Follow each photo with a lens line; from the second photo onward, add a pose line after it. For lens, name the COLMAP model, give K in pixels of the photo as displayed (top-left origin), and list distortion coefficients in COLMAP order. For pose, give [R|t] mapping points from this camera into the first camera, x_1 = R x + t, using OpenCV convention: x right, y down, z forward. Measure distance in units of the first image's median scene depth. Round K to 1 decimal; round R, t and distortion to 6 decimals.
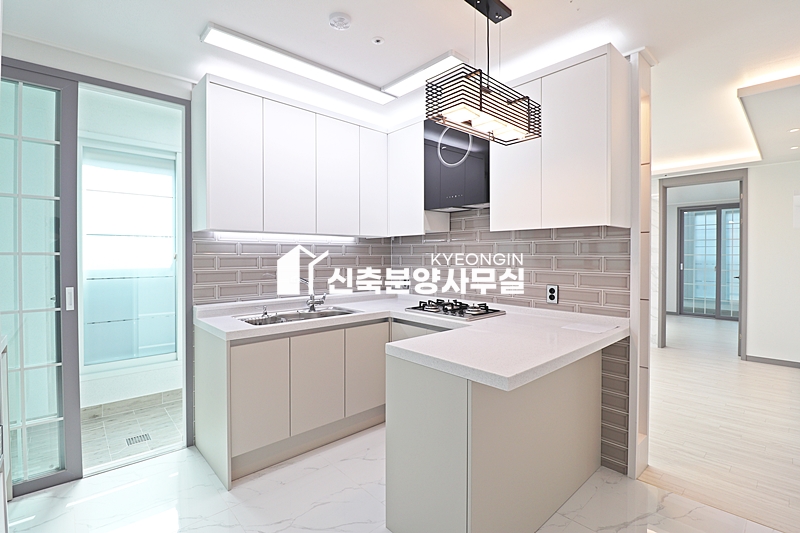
lens RADIAL K [[368.0, 0, 400.9], [0, 368.0, 261.9], [0, 0, 1]] dist [-0.012325, -0.006705]
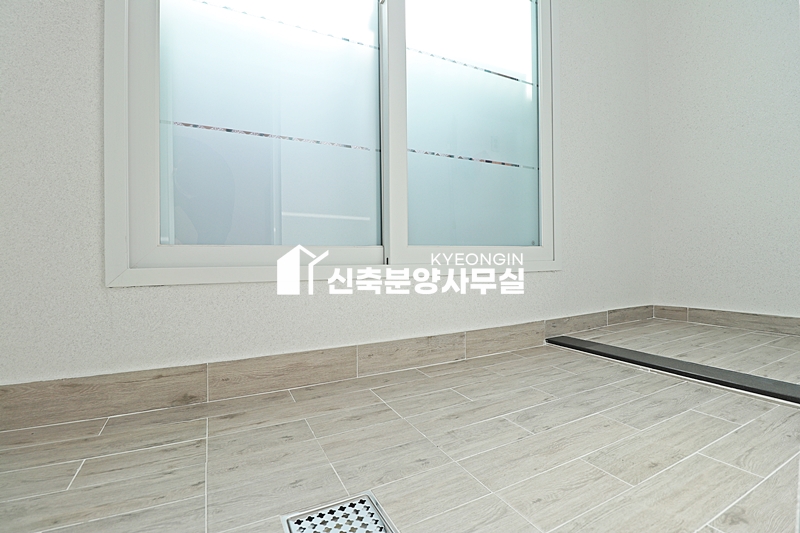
lens RADIAL K [[368.0, 0, 400.9], [0, 368.0, 263.2], [0, 0, 1]] dist [-0.012325, -0.006705]
pose [[0.966054, -0.004747, -0.258295, -0.554786], [0.006102, 0.999972, 0.004443, 0.293848], [0.258267, -0.005868, 0.966056, 0.707521]]
